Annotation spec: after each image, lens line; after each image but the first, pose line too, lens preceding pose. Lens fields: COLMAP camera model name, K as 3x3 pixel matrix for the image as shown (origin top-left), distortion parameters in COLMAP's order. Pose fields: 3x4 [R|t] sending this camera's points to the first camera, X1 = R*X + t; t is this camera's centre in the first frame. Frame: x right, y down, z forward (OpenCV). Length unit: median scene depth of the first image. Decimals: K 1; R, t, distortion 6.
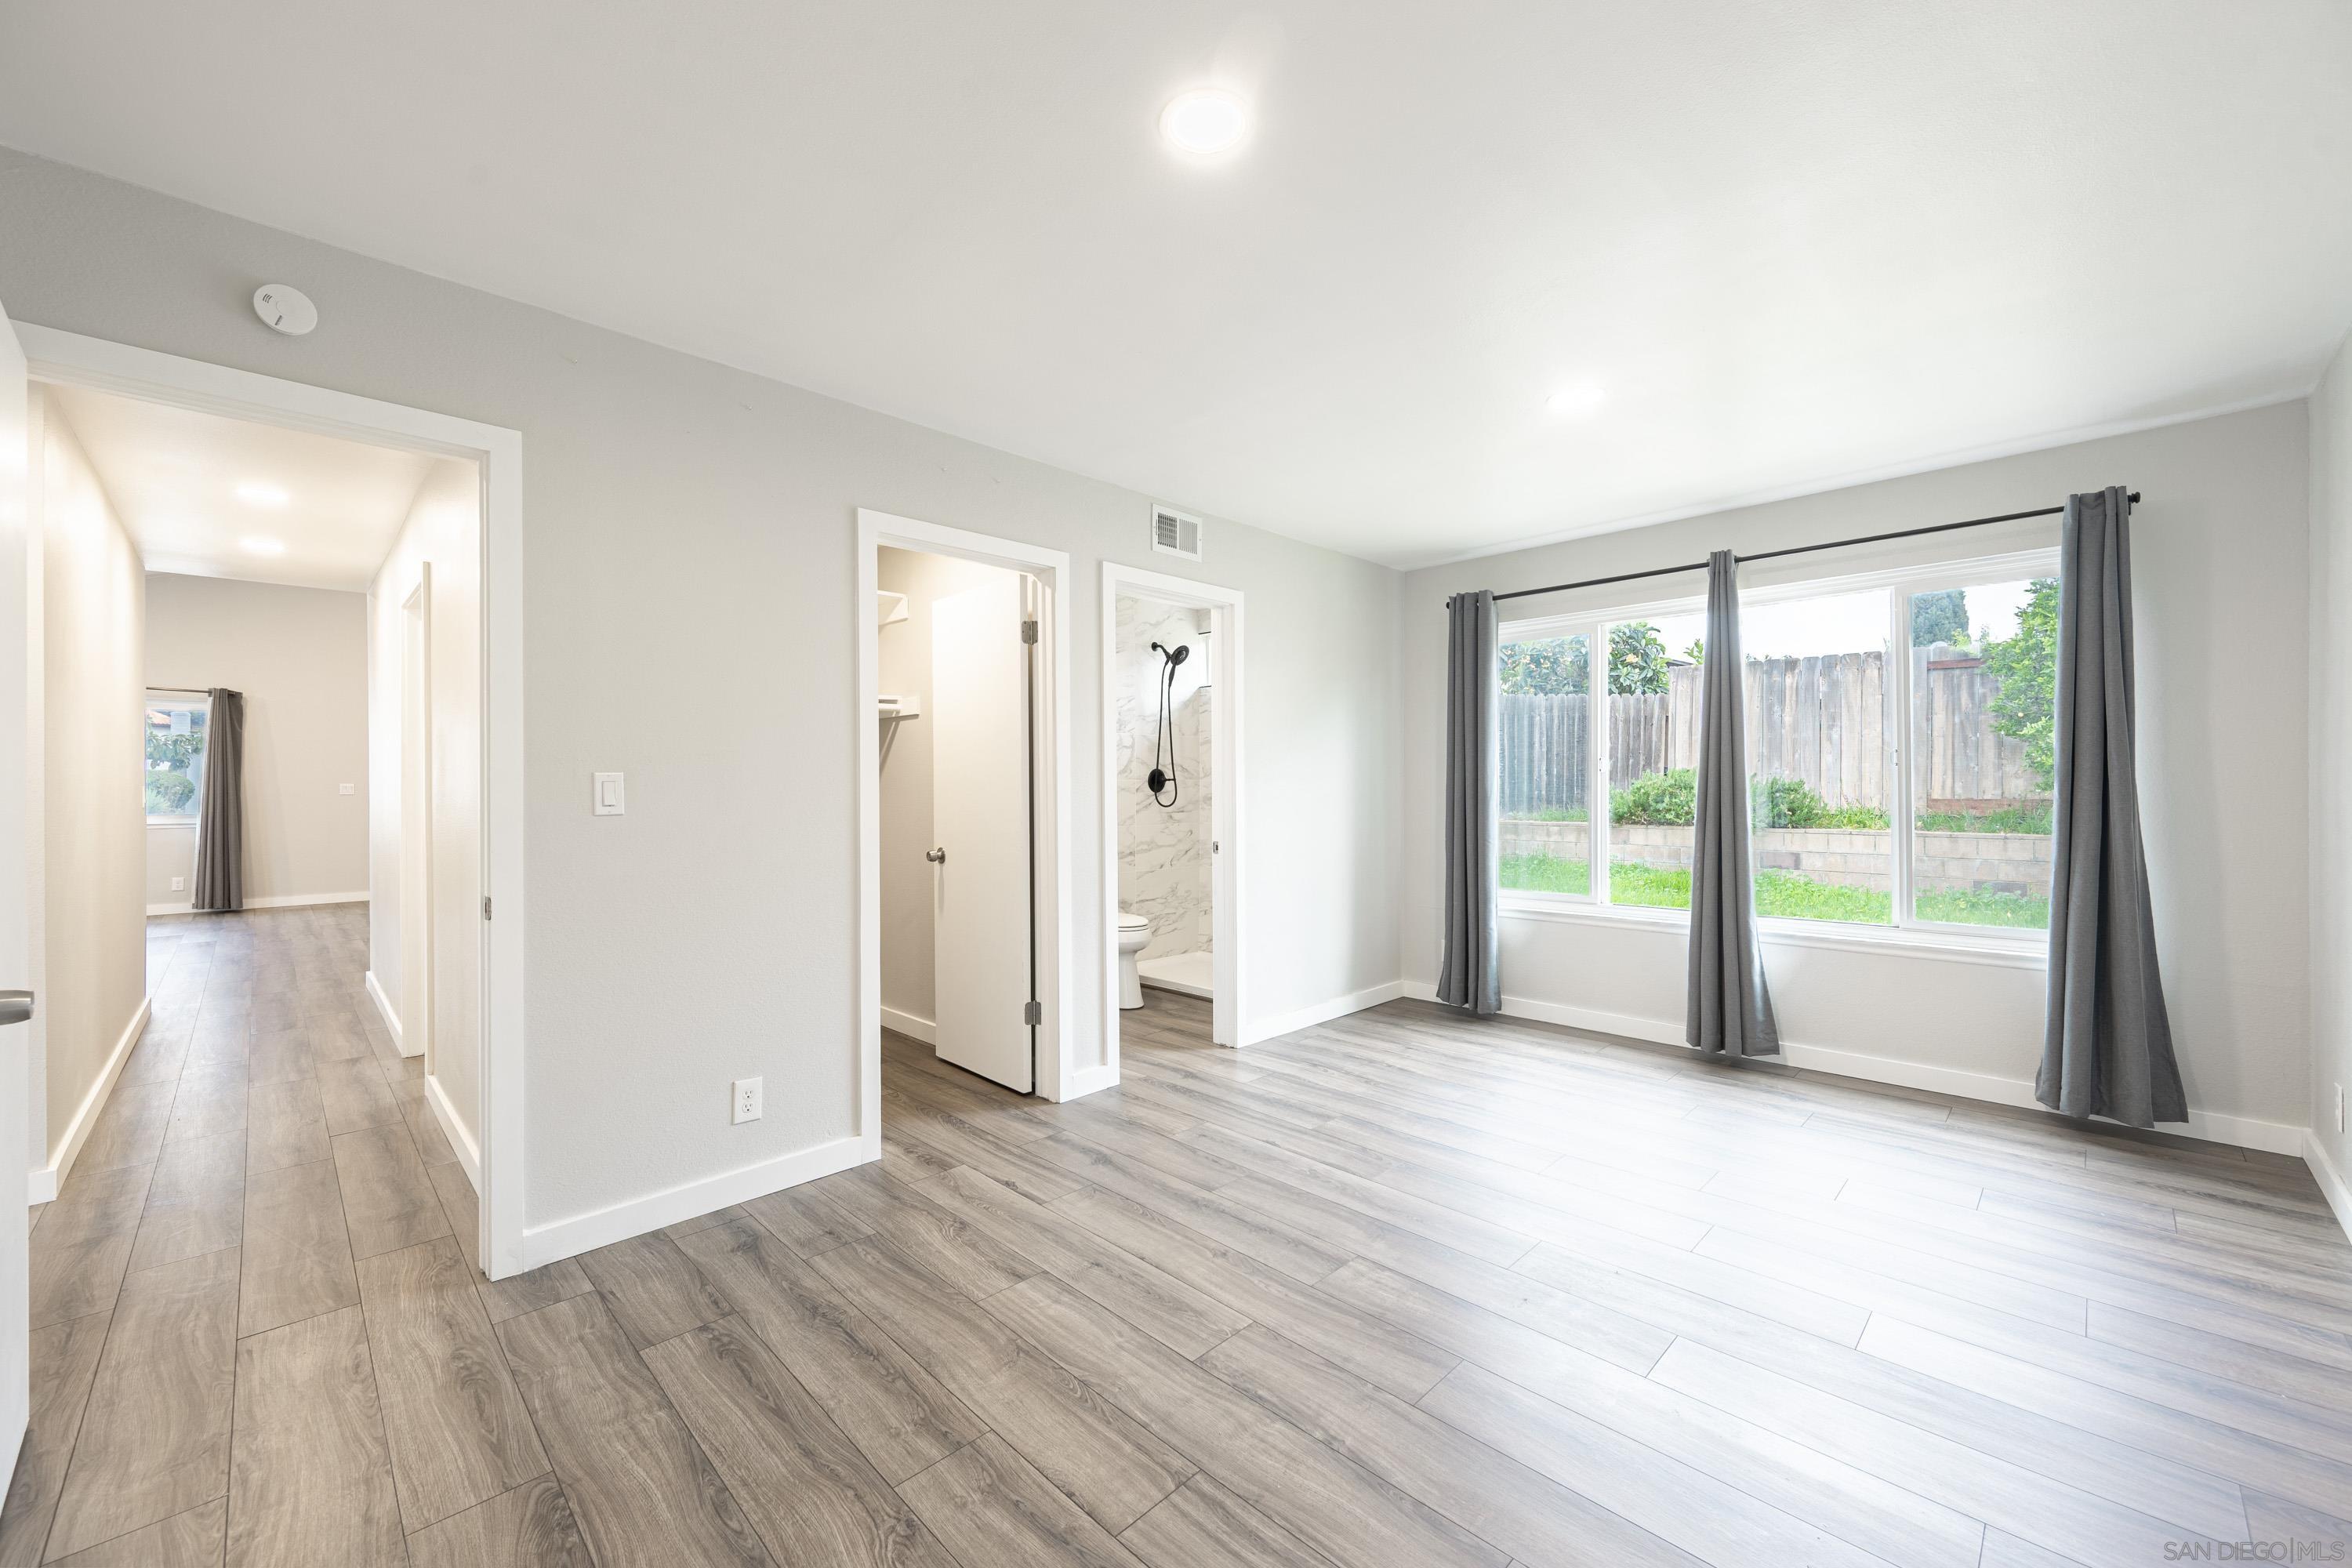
lens RADIAL K [[925.9, 0, 1175.9], [0, 925.9, 788.0], [0, 0, 1]] dist [0.001946, -0.000061]
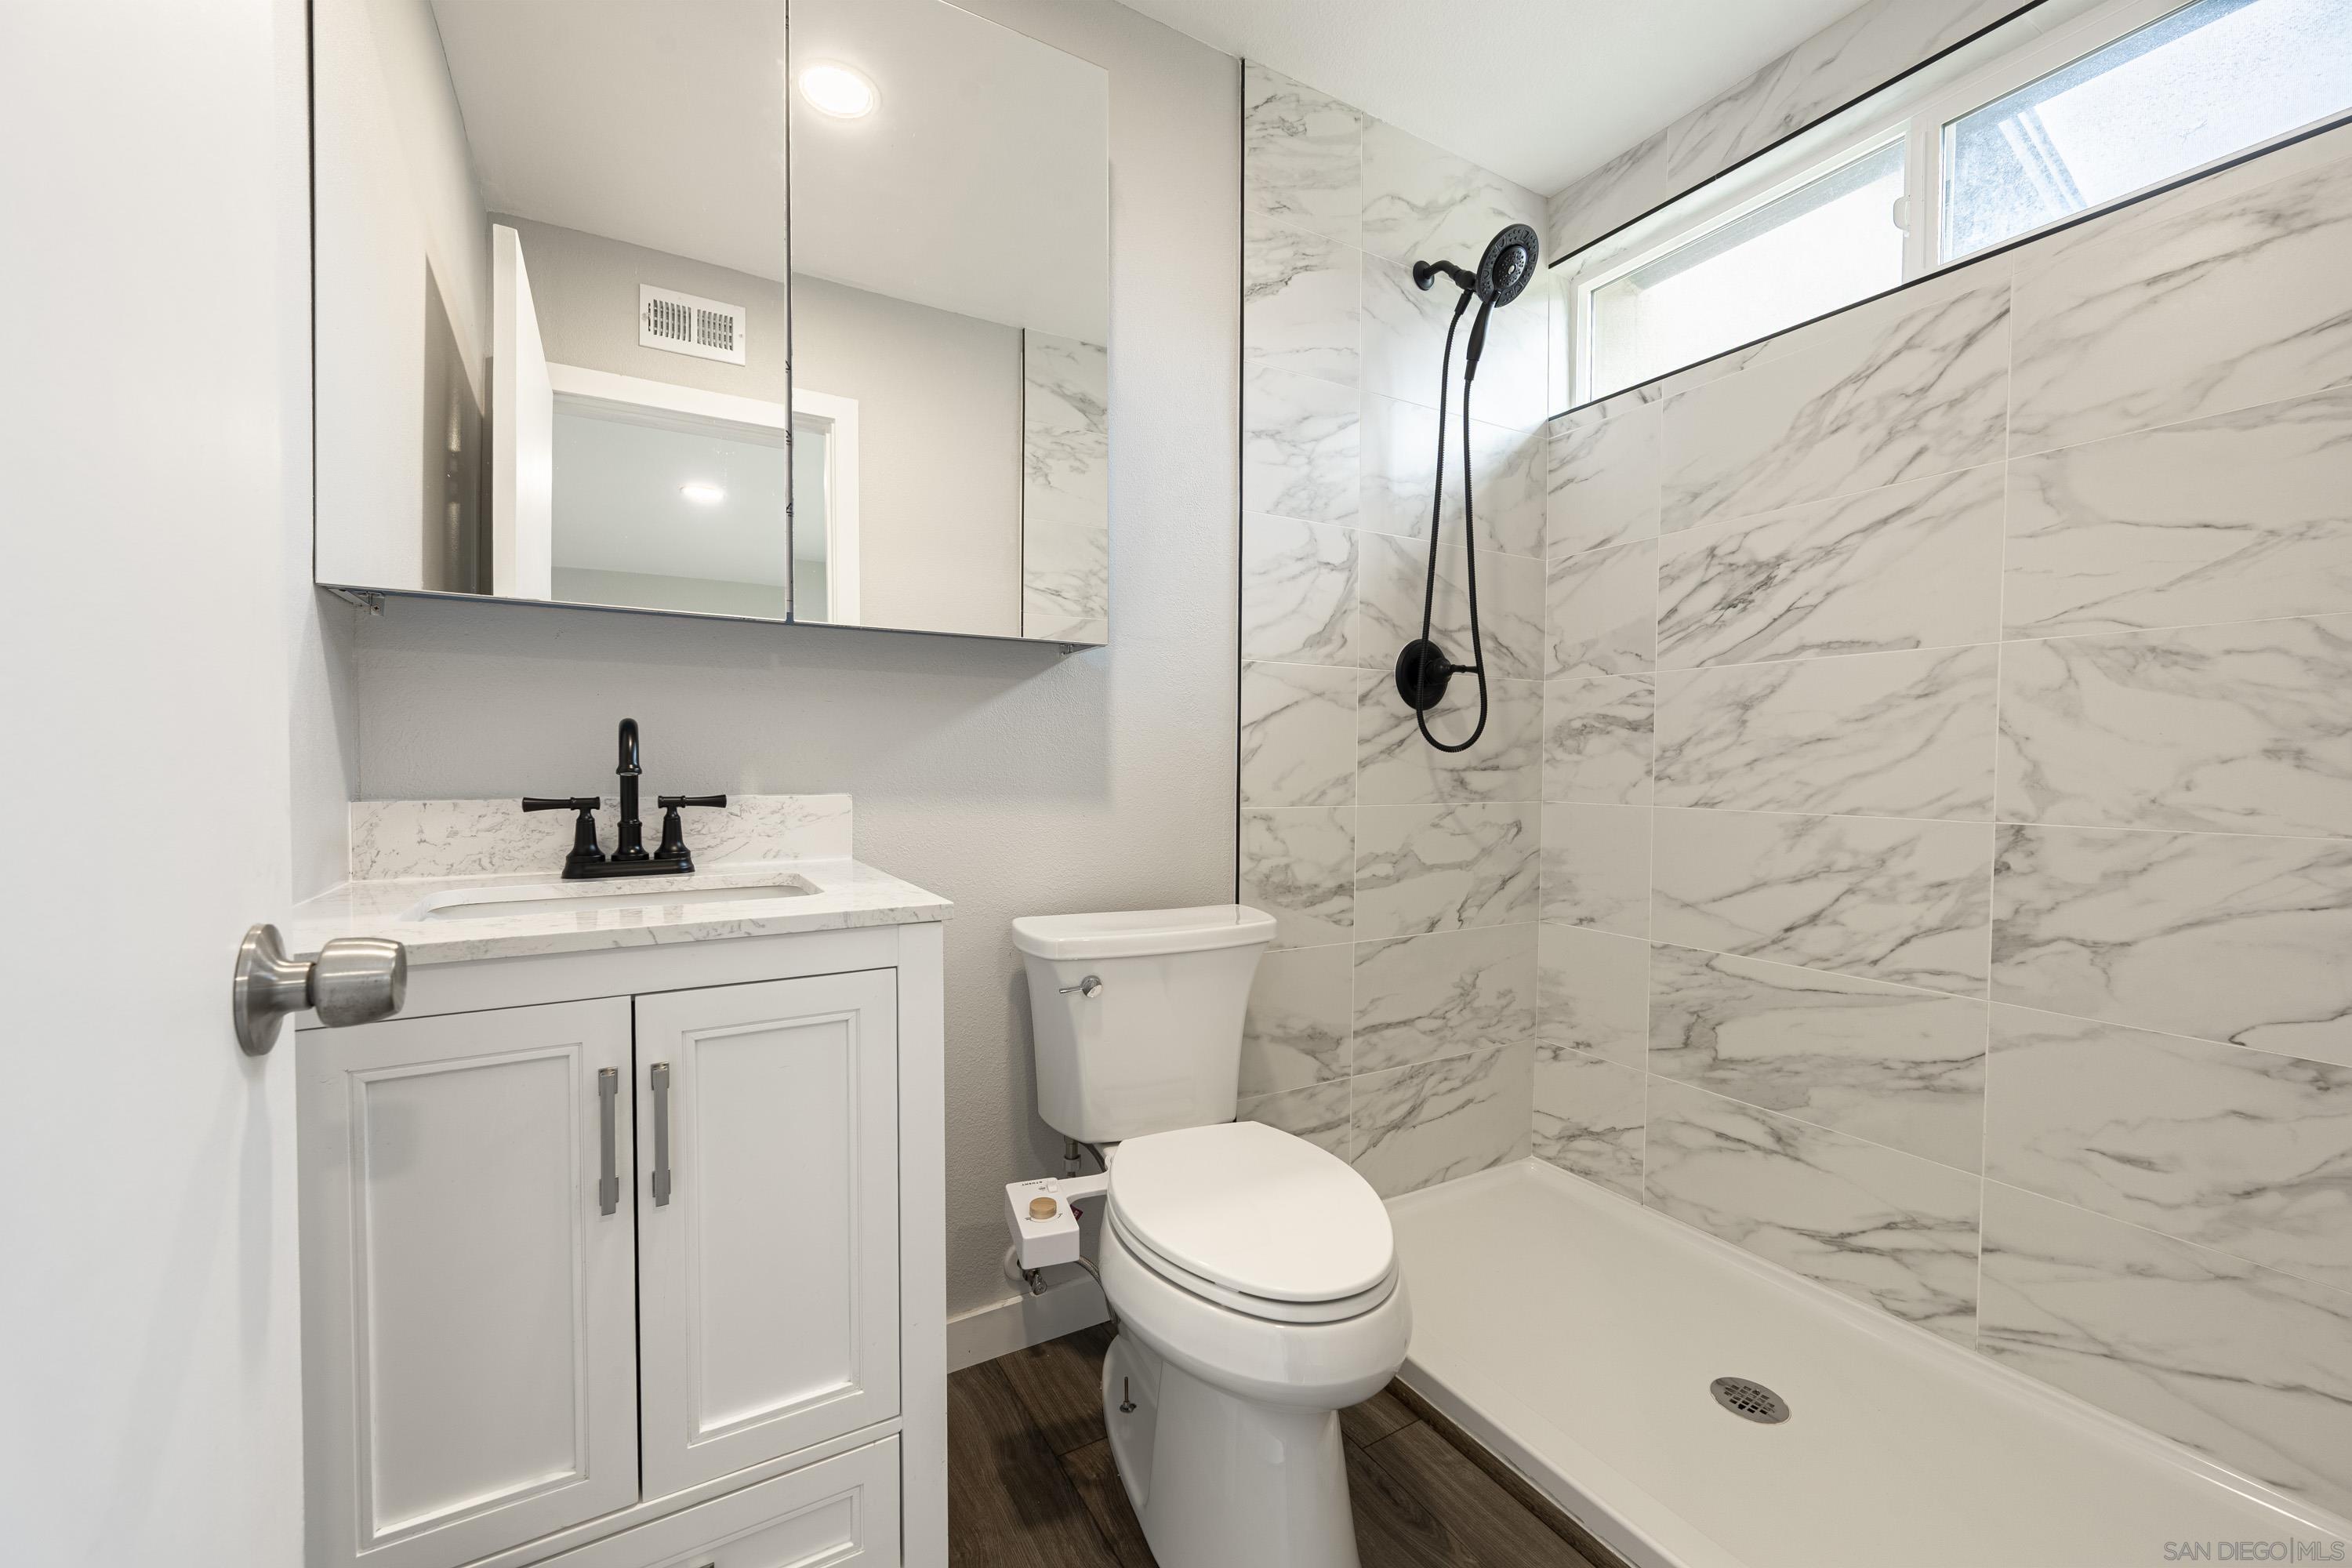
lens RADIAL K [[925.9, 0, 1166.3], [0, 925.9, 790.1], [0, 0, 1]] dist [0.001946, -0.000061]
pose [[0.963889, 0.016110, -0.265816, -0.031583], [-0.010377, 0.999683, 0.022959, 0.042692], [0.266102, -0.019371, 0.963750, 1.005922]]
